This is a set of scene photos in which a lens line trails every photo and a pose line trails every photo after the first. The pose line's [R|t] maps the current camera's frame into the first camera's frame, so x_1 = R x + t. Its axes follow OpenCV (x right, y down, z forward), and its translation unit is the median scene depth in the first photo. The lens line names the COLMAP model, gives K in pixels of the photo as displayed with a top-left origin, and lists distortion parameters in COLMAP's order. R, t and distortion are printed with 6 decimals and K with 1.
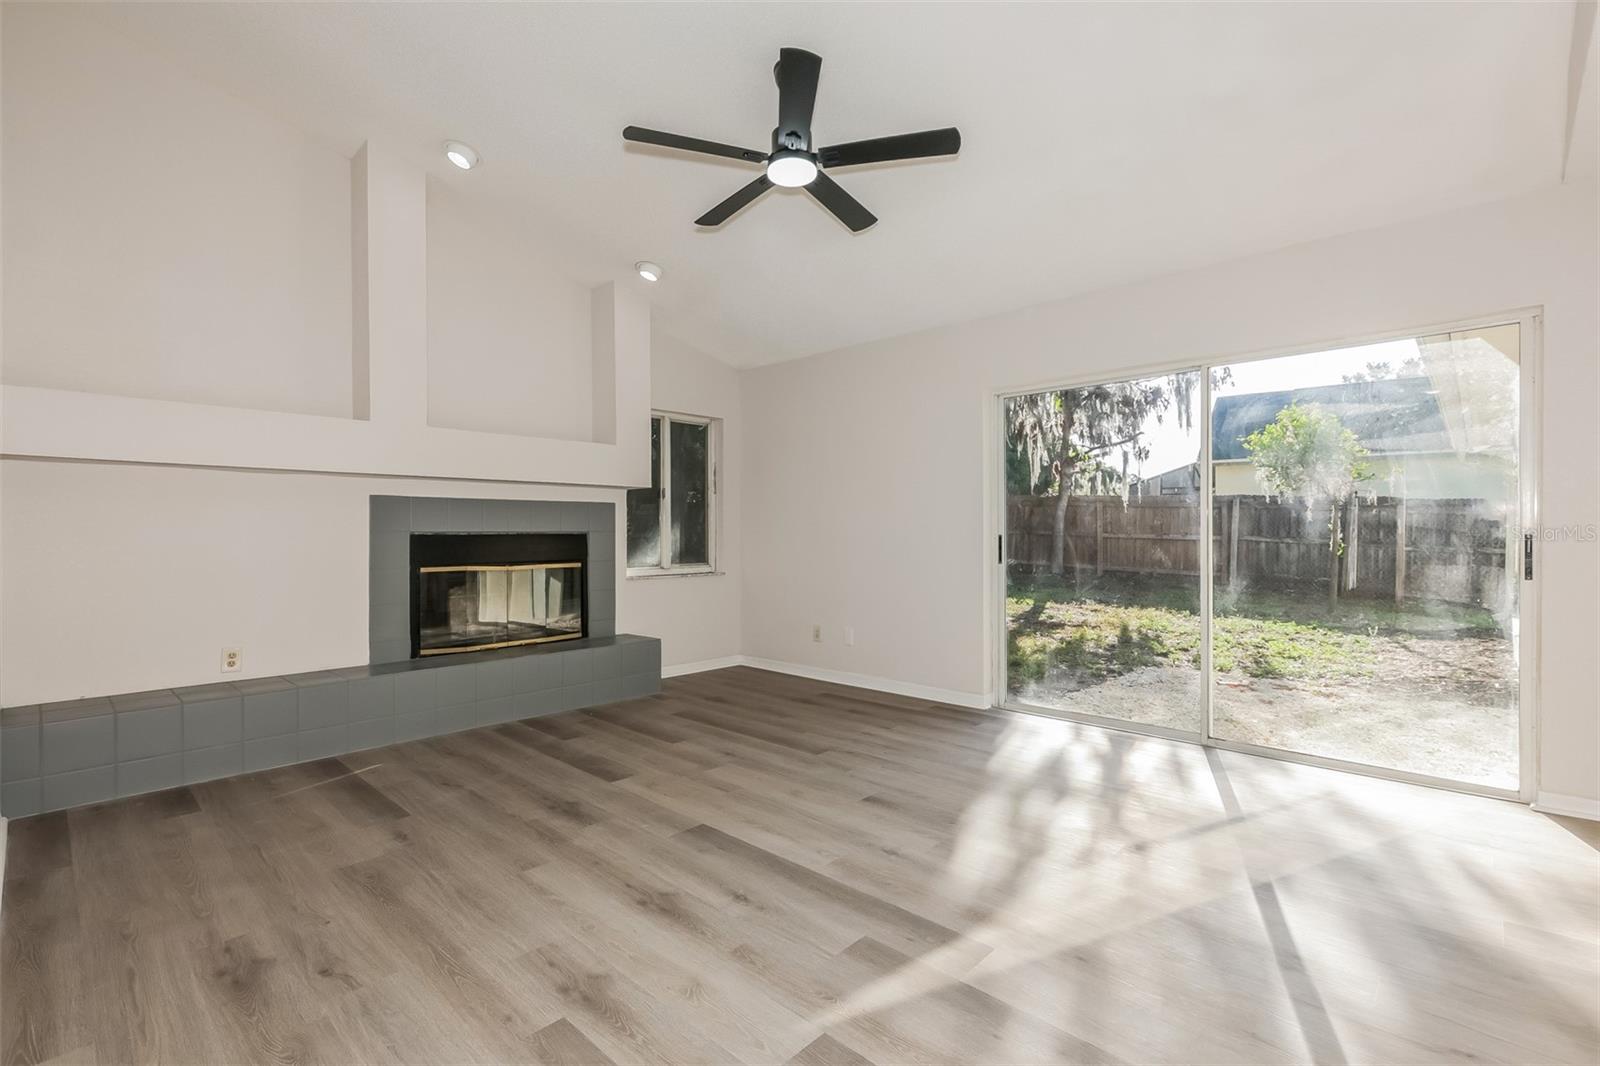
lens RADIAL K [[731.5, 0, 802.5], [0, 731.5, 534.0], [0, 0, 1]] dist [0.005079, 0.001089]
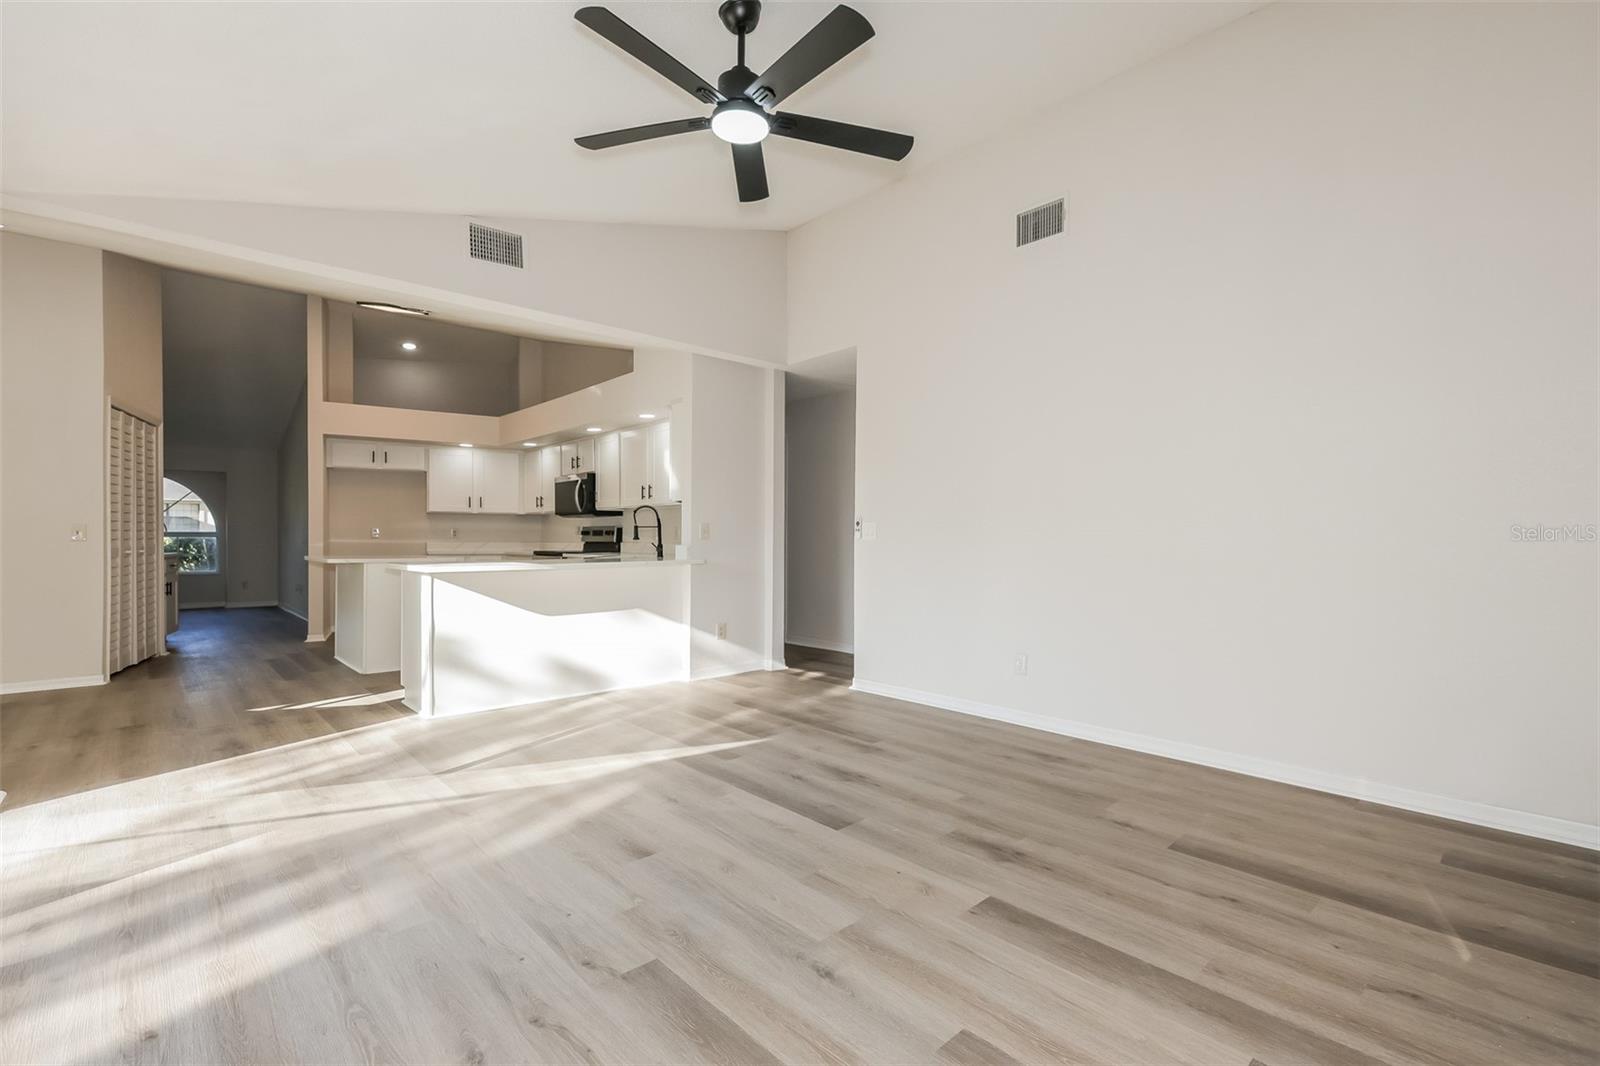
lens RADIAL K [[731.5, 0, 797.5], [0, 731.5, 542.6], [0, 0, 1]] dist [0.005079, 0.001089]
pose [[-0.997385, -0.001127, 0.072258, -0.174838], [-0.000526, 0.999965, 0.008338, 0.004913], [-0.072265, 0.008278, -0.997351, 2.254586]]
